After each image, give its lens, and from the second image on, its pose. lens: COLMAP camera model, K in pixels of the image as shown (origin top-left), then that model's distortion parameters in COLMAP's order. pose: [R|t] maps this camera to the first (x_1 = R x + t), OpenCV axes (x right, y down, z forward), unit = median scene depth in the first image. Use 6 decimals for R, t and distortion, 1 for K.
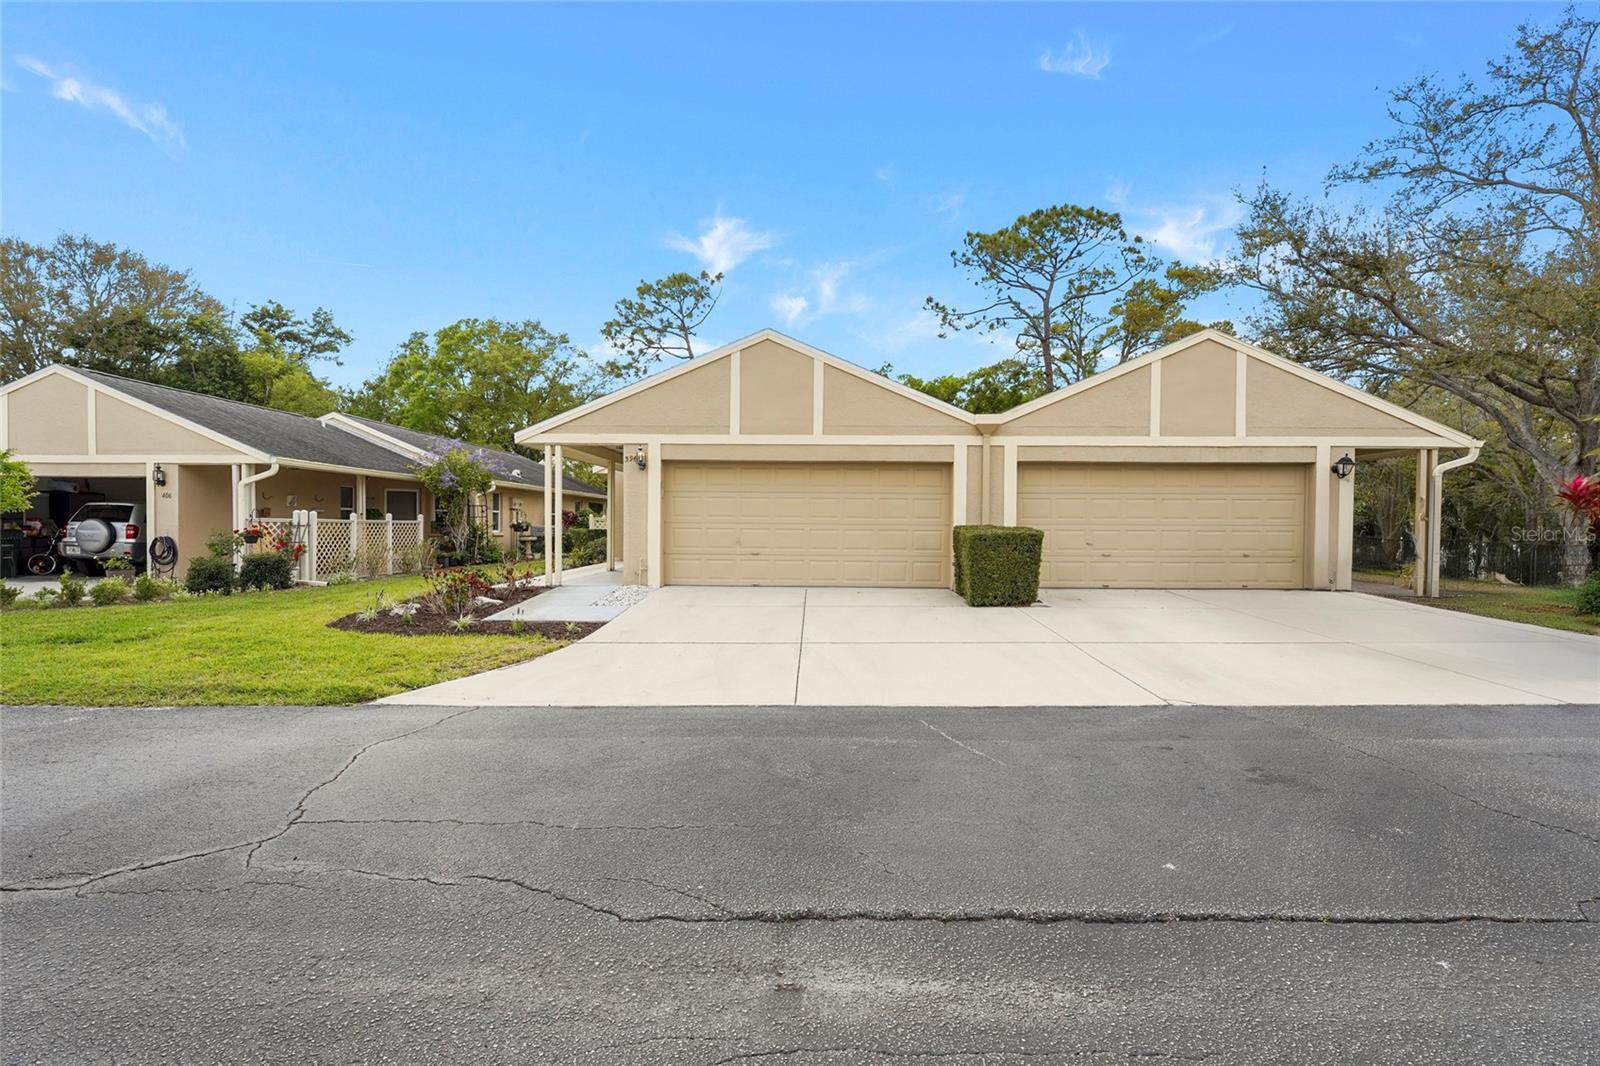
lens RADIAL K [[729.6, 0, 806.3], [0, 729.6, 535.6], [0, 0, 1]] dist [-0.000942, 0.000528]
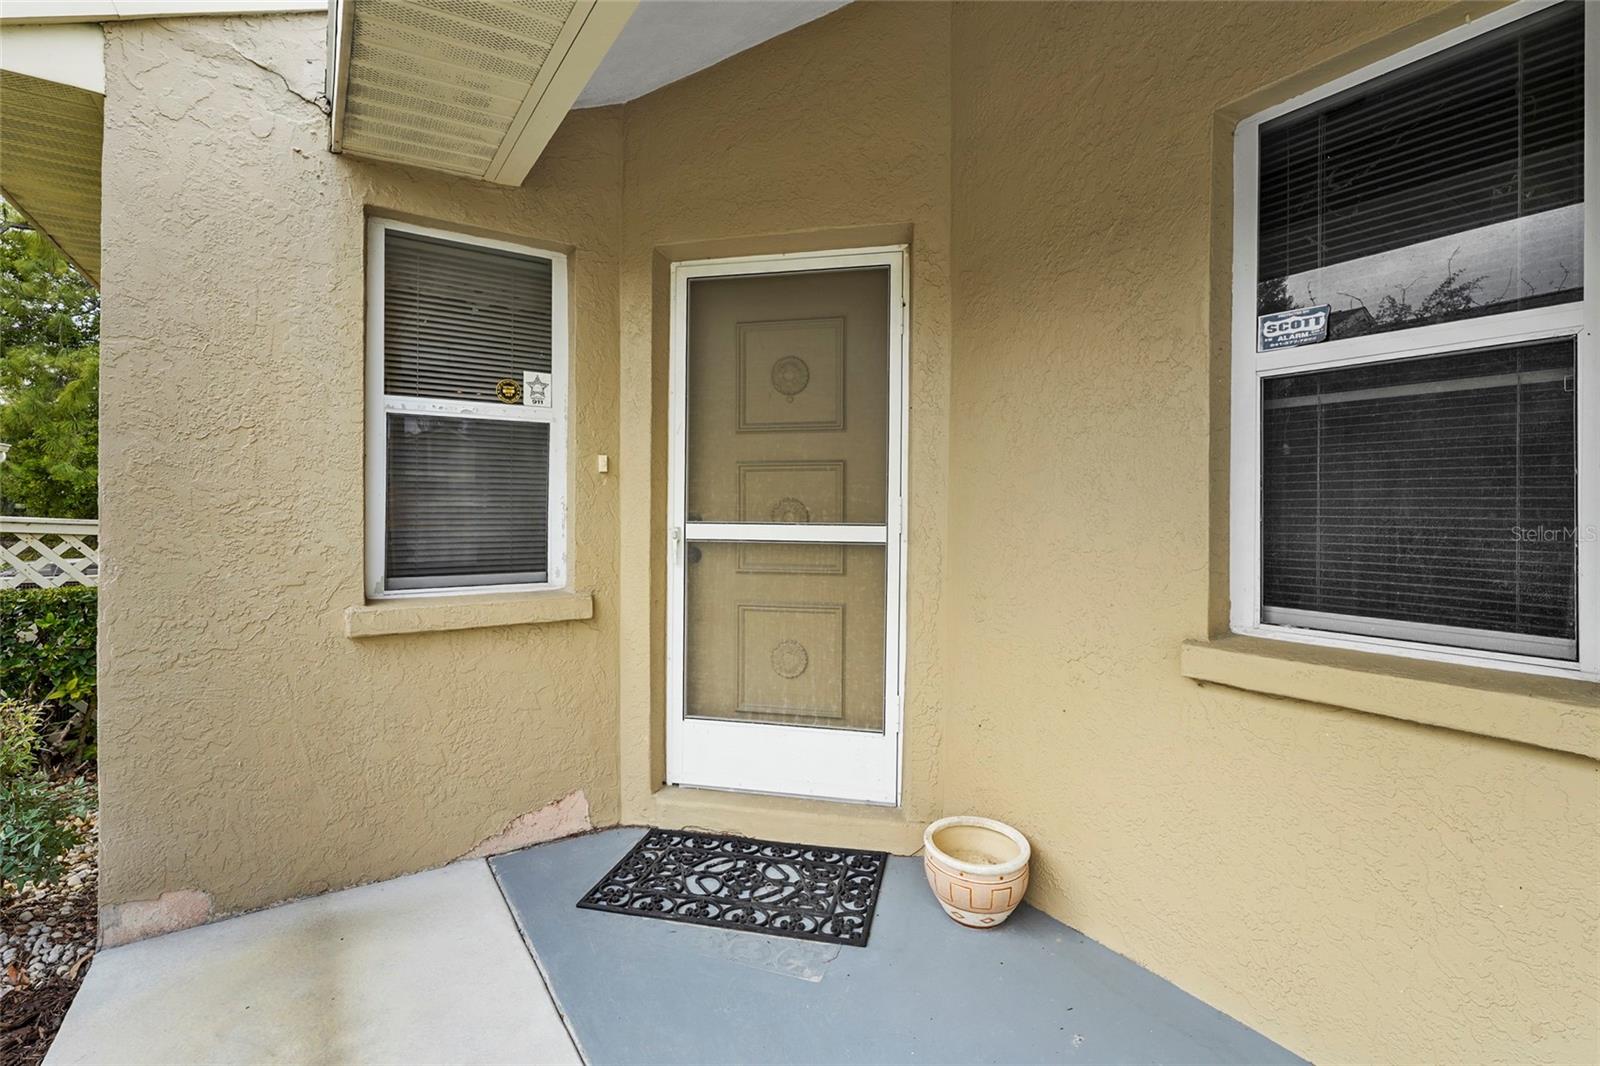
lens RADIAL K [[729.6, 0, 806.3], [0, 729.6, 535.6], [0, 0, 1]] dist [-0.000942, 0.000528]
pose [[0.851770, -0.000928, 0.523916, -0.327102], [0.003729, 0.999984, -0.004291, -0.028335], [-0.523903, 0.005608, 0.851759, 1.183467]]
